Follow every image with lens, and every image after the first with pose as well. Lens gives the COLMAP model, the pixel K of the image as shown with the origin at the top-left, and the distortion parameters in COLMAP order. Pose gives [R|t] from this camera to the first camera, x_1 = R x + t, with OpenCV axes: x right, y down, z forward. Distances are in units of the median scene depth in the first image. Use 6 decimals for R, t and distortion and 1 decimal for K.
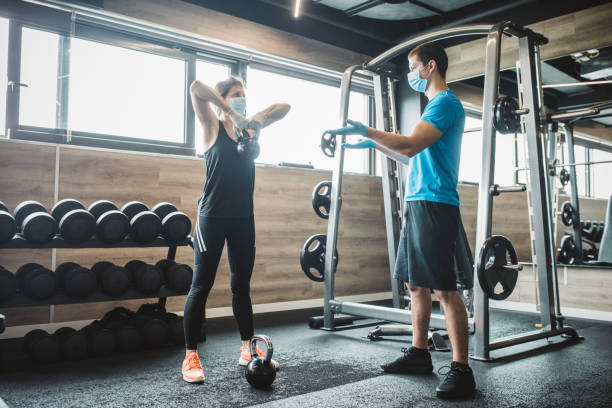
lens RADIAL K [[587.0, 0, 307.1], [0, 587.0, 202.1], [0, 0, 1]] dist [-0.019162, 0.000000]
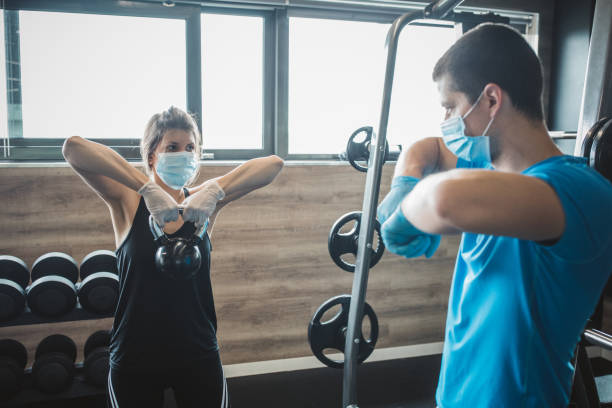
lens RADIAL K [[587.0, 0, 307.6], [0, 587.0, 201.1], [0, 0, 1]] dist [-0.019162, 0.000000]
pose [[0.922507, 0.037794, -0.384125, 0.249727], [0.020311, 0.989062, 0.146094, -0.154240], [0.385445, -0.142574, 0.911649, 0.471972]]
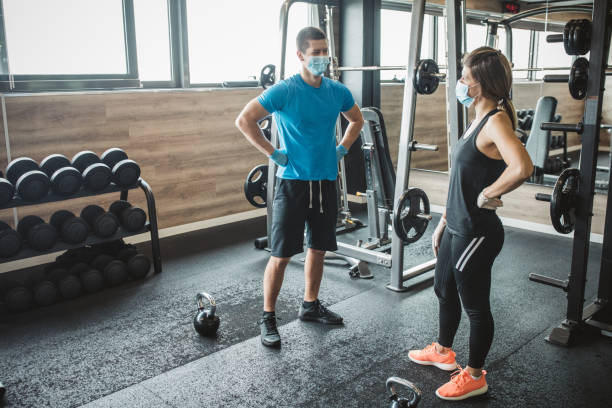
lens RADIAL K [[587.0, 0, 310.0], [0, 587.0, 200.8], [0, 0, 1]] dist [-0.019162, 0.000000]
pose [[0.997475, -0.028395, 0.065095, 0.041987], [0.010511, 0.965523, 0.260104, -0.180838], [-0.070236, -0.258763, 0.963384, -0.076126]]
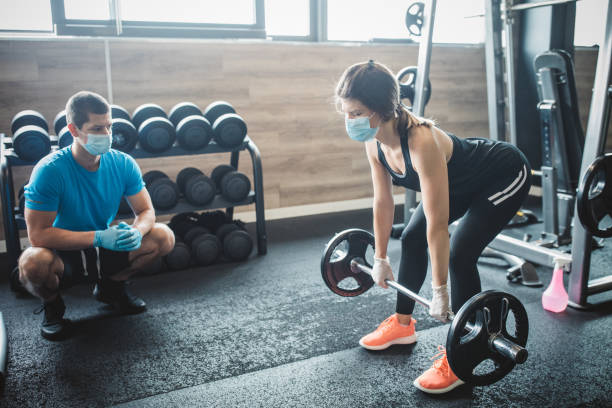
lens RADIAL K [[587.0, 0, 306.2], [0, 587.0, 202.9], [0, 0, 1]] dist [-0.019162, 0.000000]
pose [[0.969141, 0.028831, -0.244814, 0.108918], [0.033448, 0.968572, 0.246474, -0.065861], [0.244226, -0.247057, 0.937719, 0.157356]]
